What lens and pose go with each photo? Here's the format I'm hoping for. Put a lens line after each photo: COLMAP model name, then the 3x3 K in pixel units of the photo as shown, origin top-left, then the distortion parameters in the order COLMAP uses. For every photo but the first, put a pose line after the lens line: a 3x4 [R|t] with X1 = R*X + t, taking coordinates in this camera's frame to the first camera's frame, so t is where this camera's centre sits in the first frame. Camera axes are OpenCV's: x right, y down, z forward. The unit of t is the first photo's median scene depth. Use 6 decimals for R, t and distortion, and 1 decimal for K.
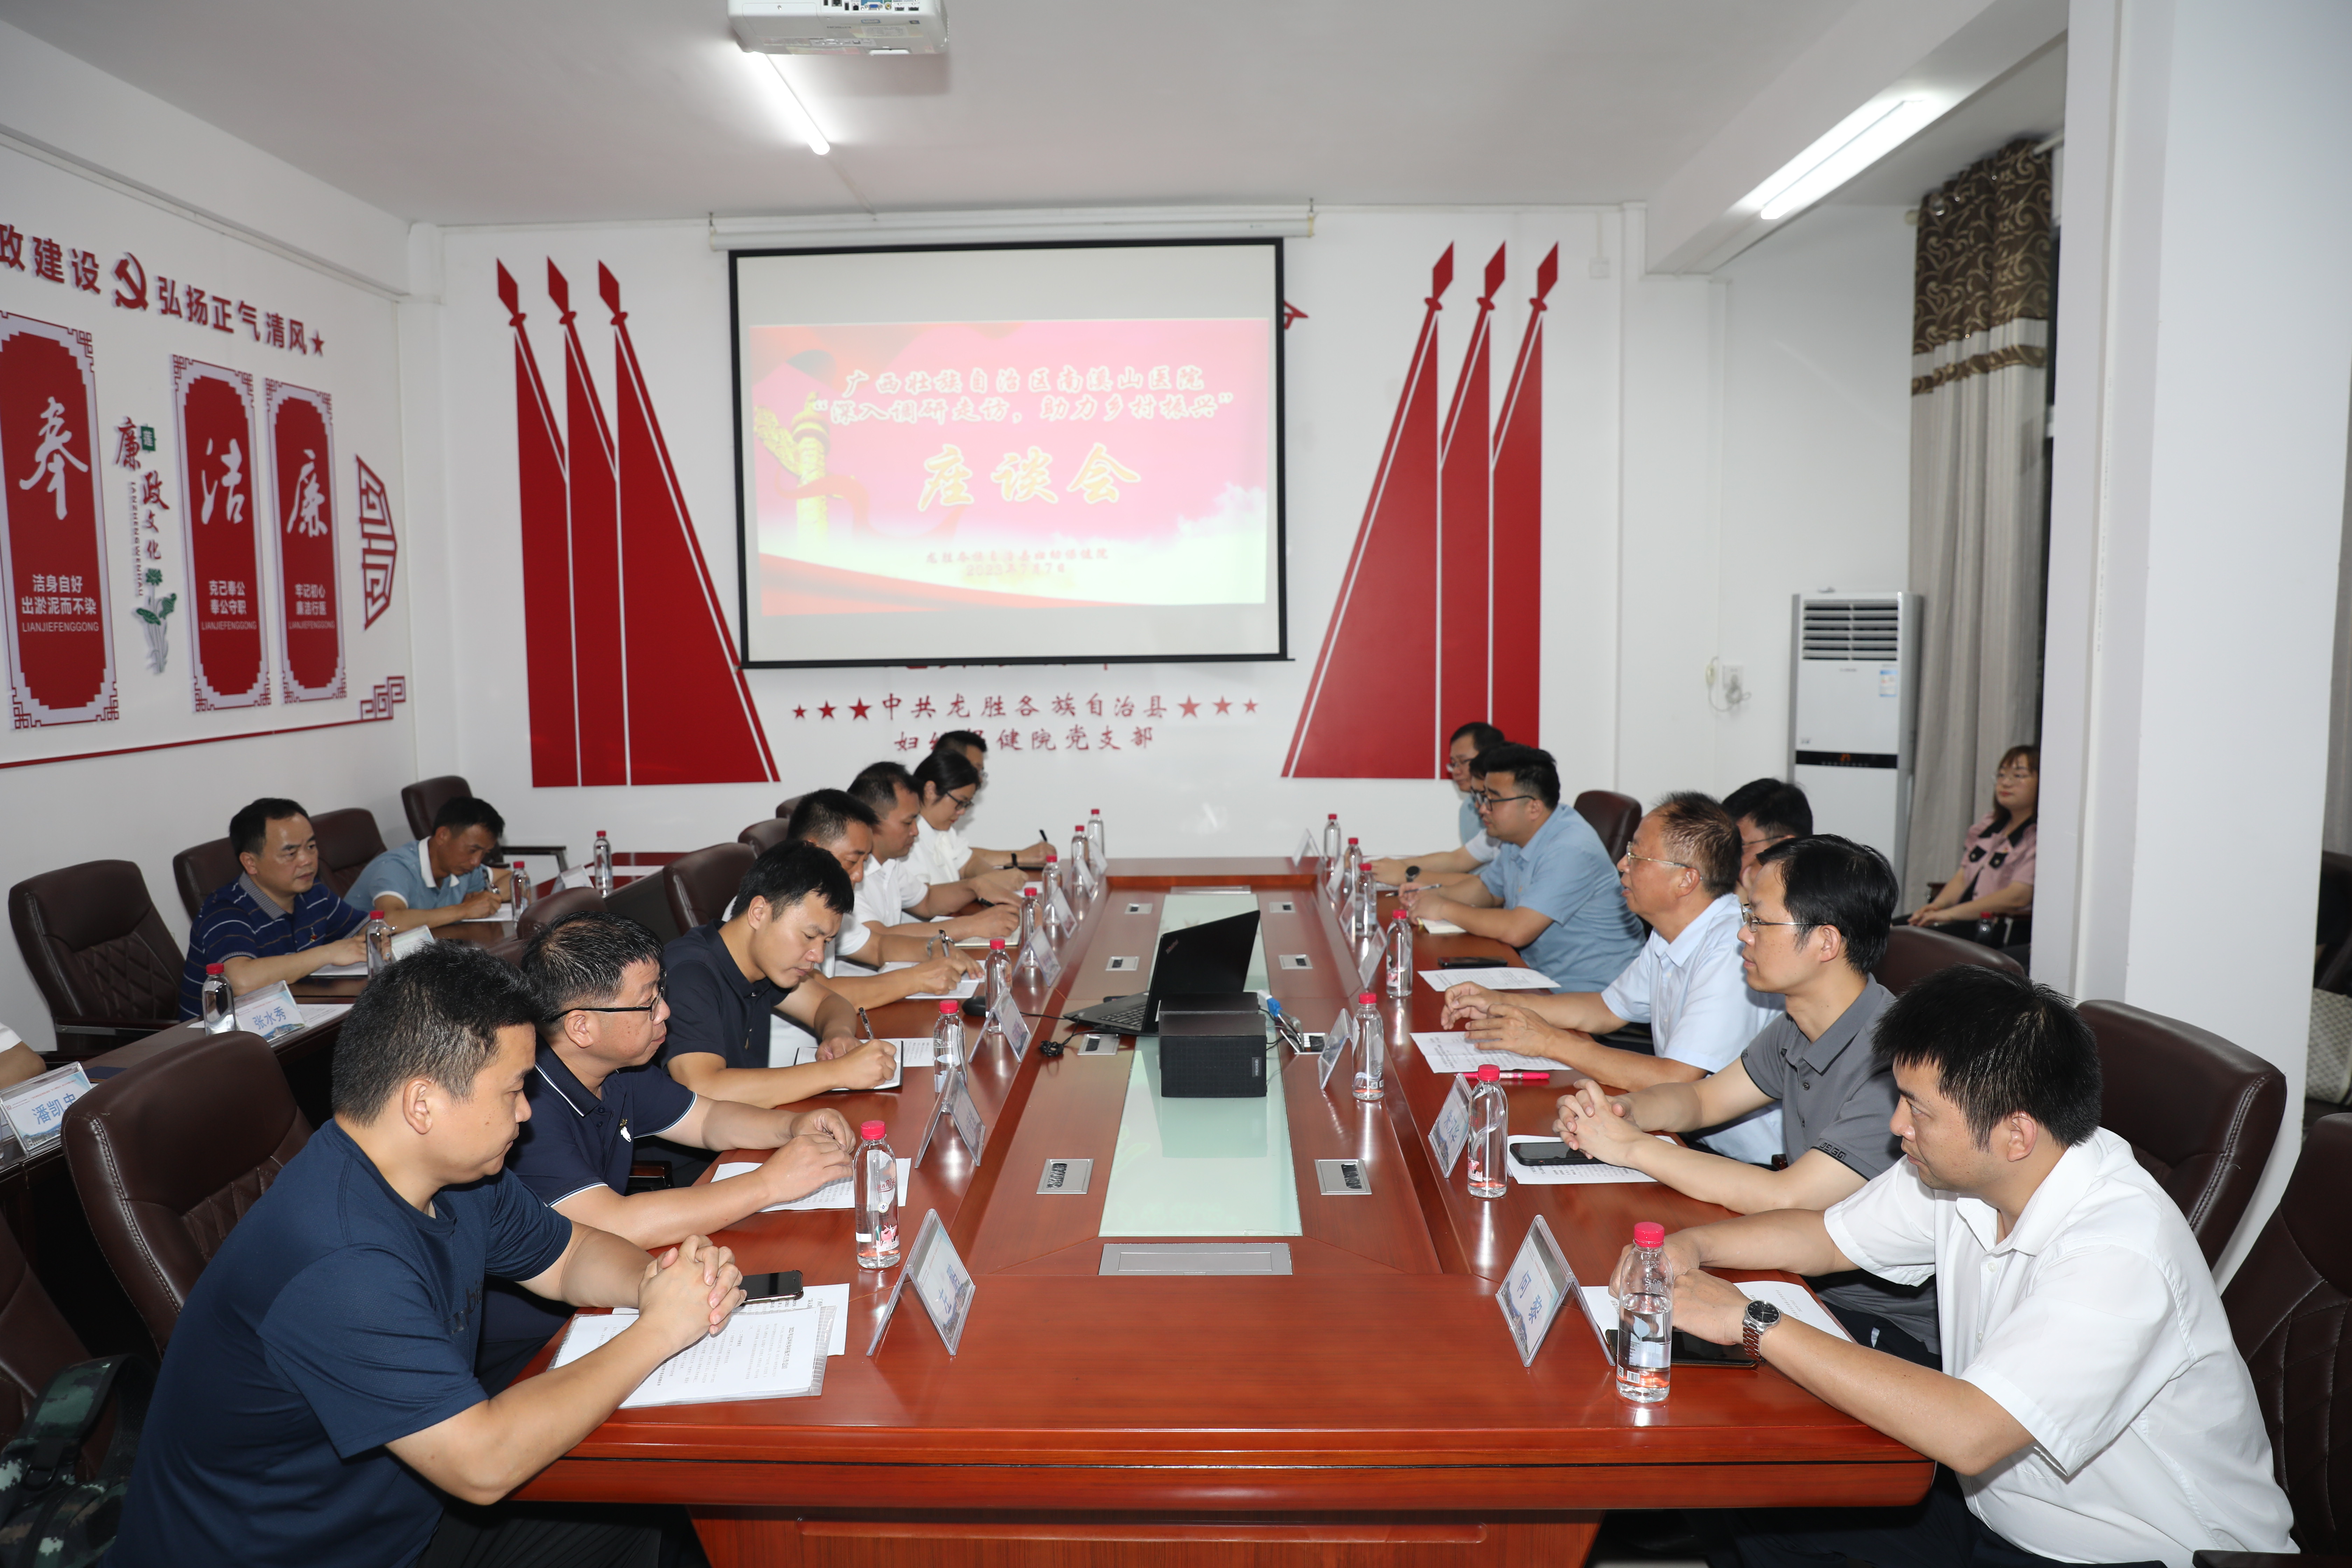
lens RADIAL K [[1616.5, 0, 1178.1], [0, 1616.5, 795.3], [0, 0, 1]] dist [-0.013229, -0.001010]
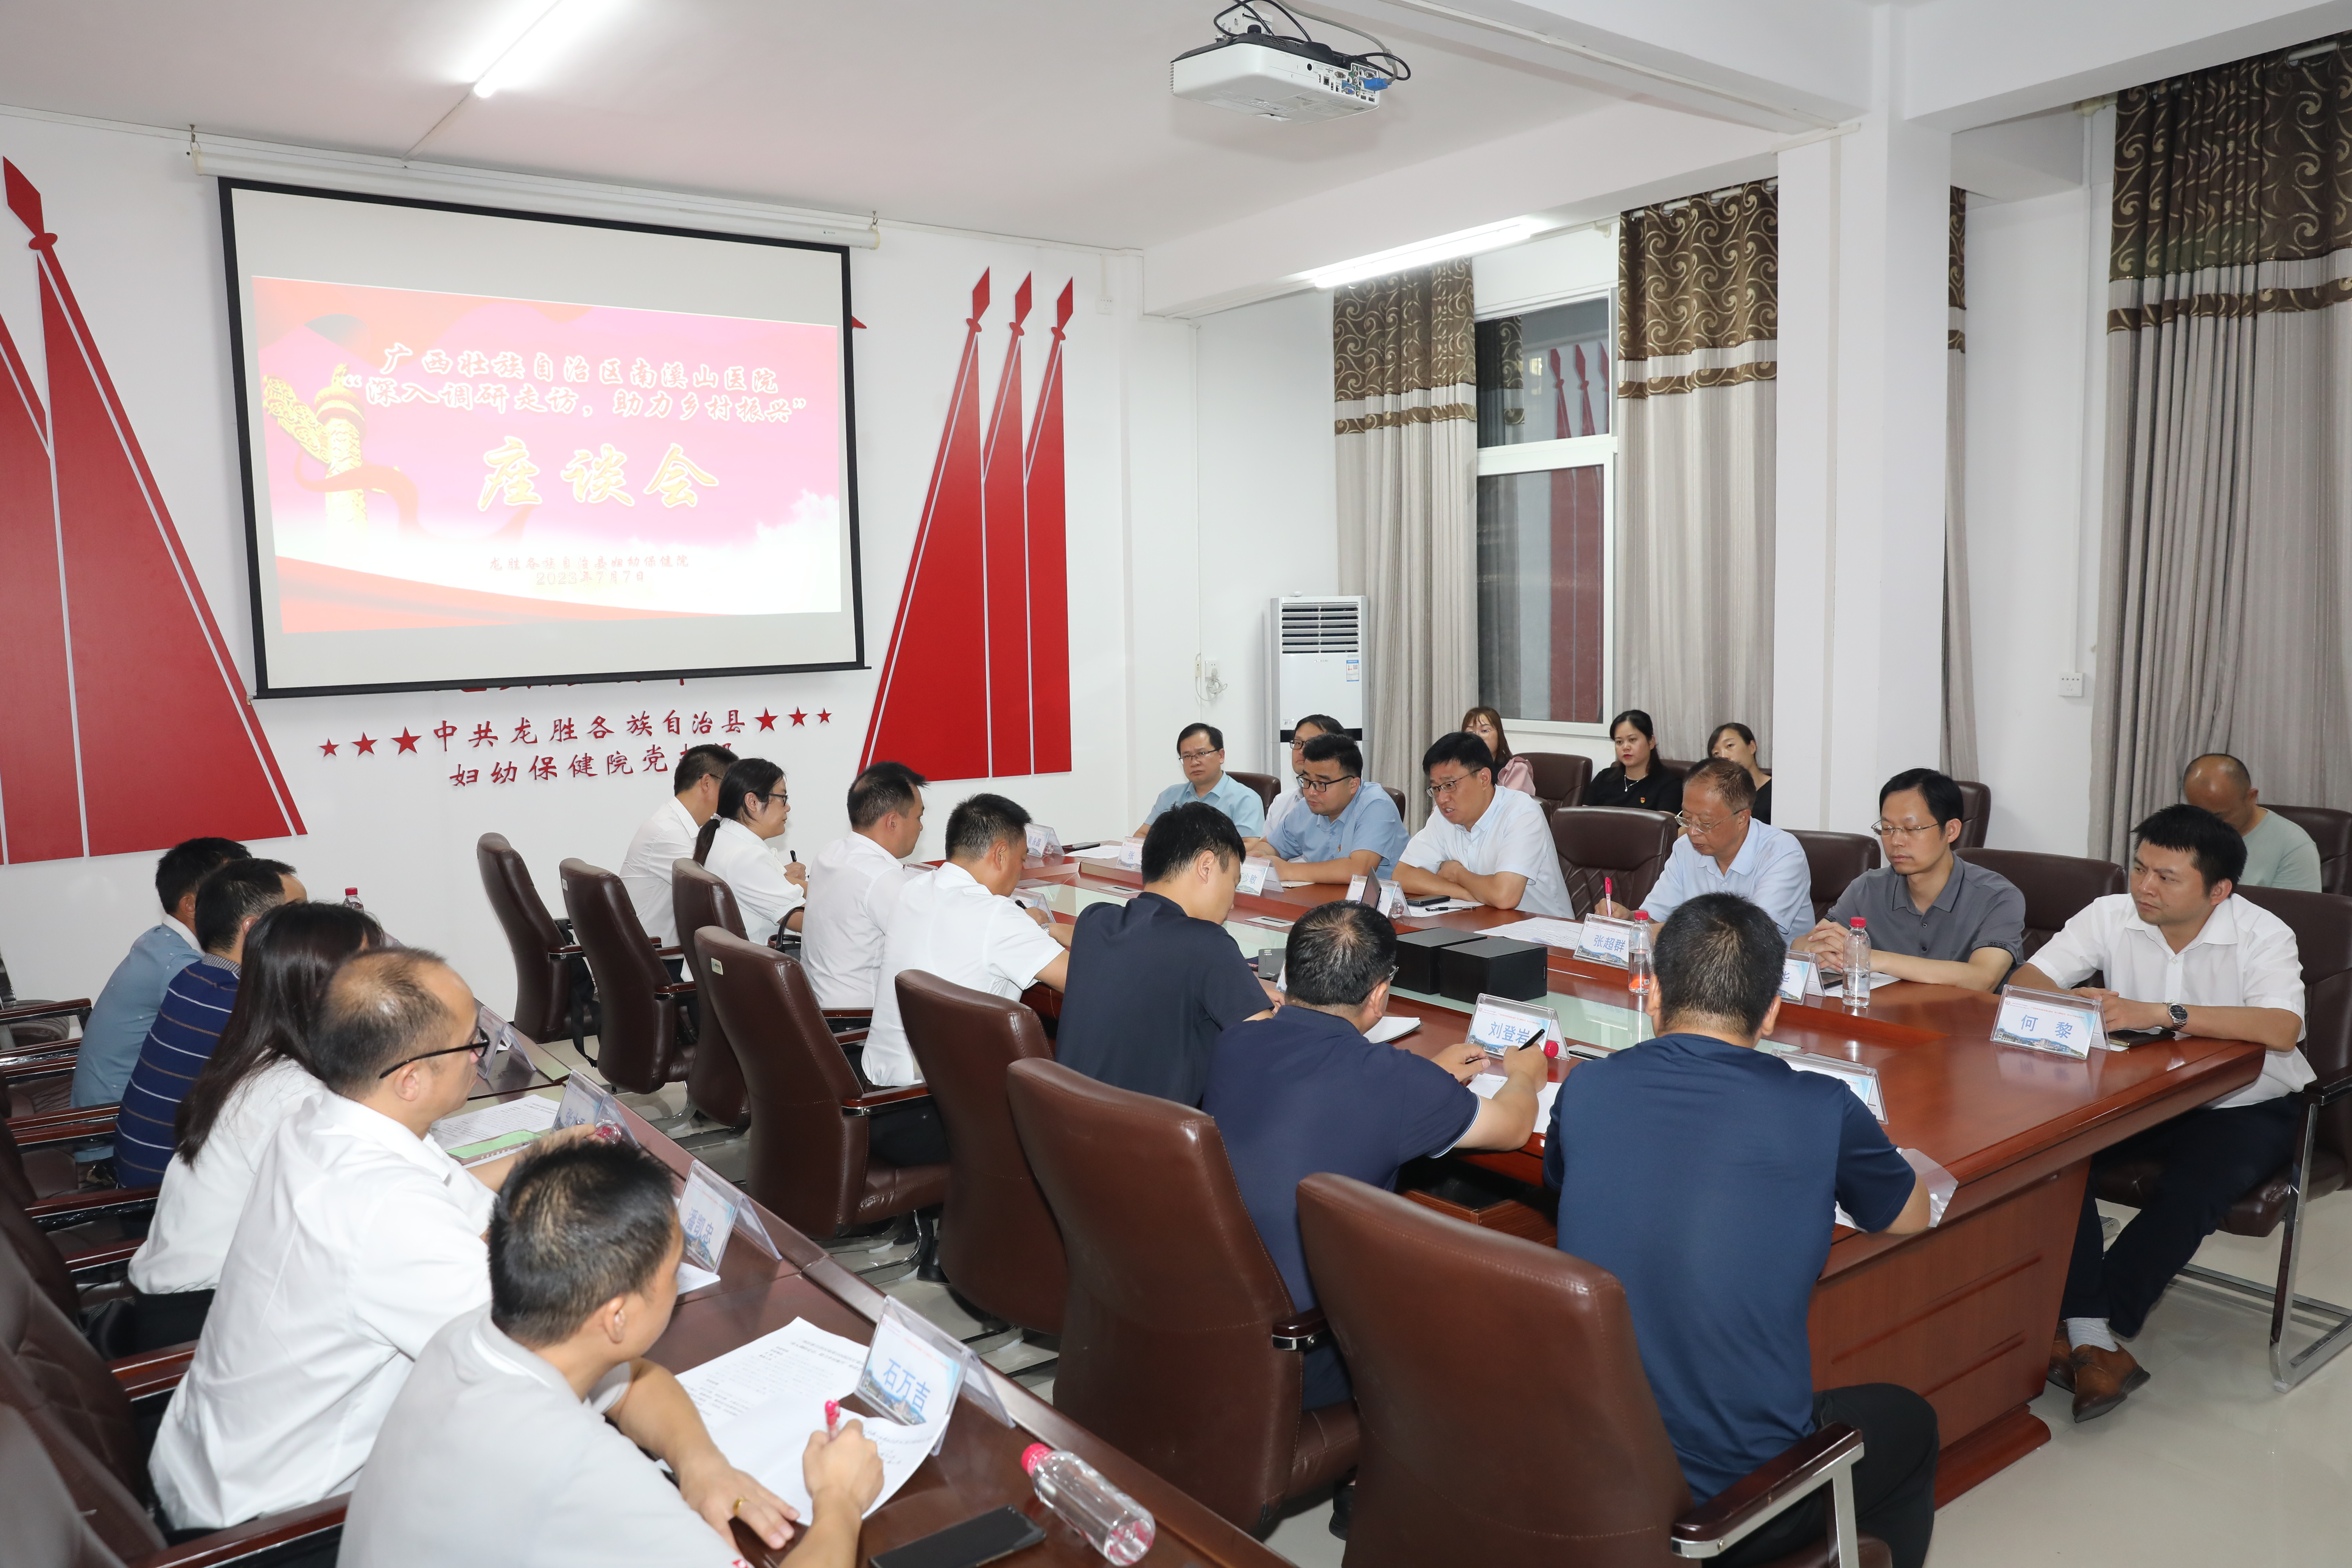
lens RADIAL K [[1762.0, 0, 1174.8], [0, 1762.0, 779.4], [0, 0, 1]] dist [0.066759, 0.019675]
pose [[0.802873, -0.069685, 0.592063, -0.442027], [0.080400, 0.996728, 0.008286, -0.008607], [-0.590704, 0.040949, 0.805849, 0.004830]]
